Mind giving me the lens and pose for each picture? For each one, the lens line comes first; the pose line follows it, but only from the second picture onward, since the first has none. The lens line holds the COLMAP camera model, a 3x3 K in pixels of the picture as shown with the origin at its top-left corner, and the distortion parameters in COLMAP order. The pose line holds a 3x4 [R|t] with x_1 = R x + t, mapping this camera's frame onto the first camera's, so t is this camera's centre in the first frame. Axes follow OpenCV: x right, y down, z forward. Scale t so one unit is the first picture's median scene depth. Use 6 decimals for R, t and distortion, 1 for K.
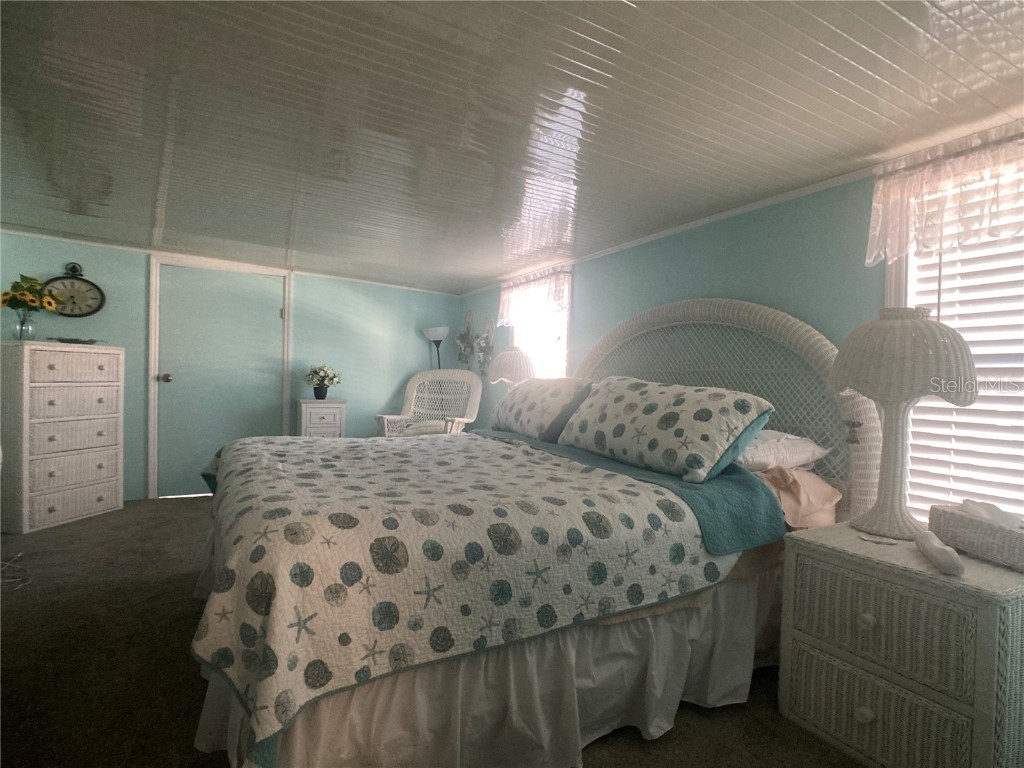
lens RADIAL K [[545.5, 0, 510.5], [0, 545.5, 387.5], [0, 0, 1]] dist [-0.013884, -0.000399]
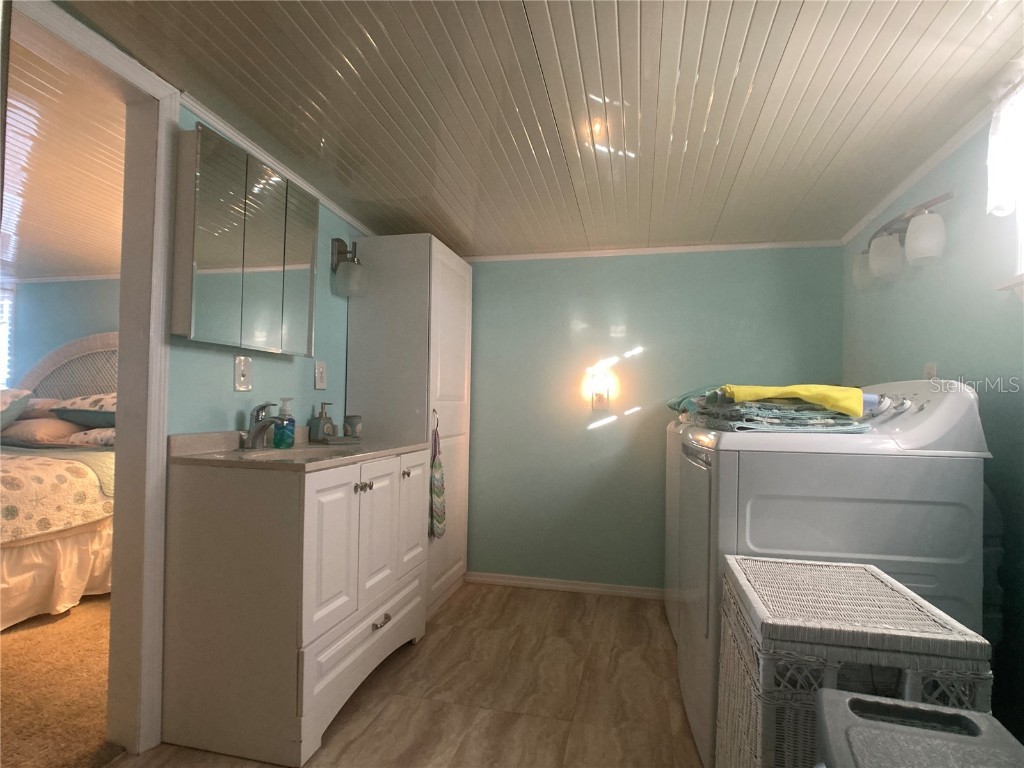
lens RADIAL K [[545.5, 0, 510.5], [0, 545.5, 387.5], [0, 0, 1]] dist [-0.013884, -0.000399]
pose [[0.676041, -0.001516, 0.736862, -0.007853], [0.017501, 0.999749, -0.014000, 0.026374], [-0.736656, 0.022360, 0.675898, -1.023335]]
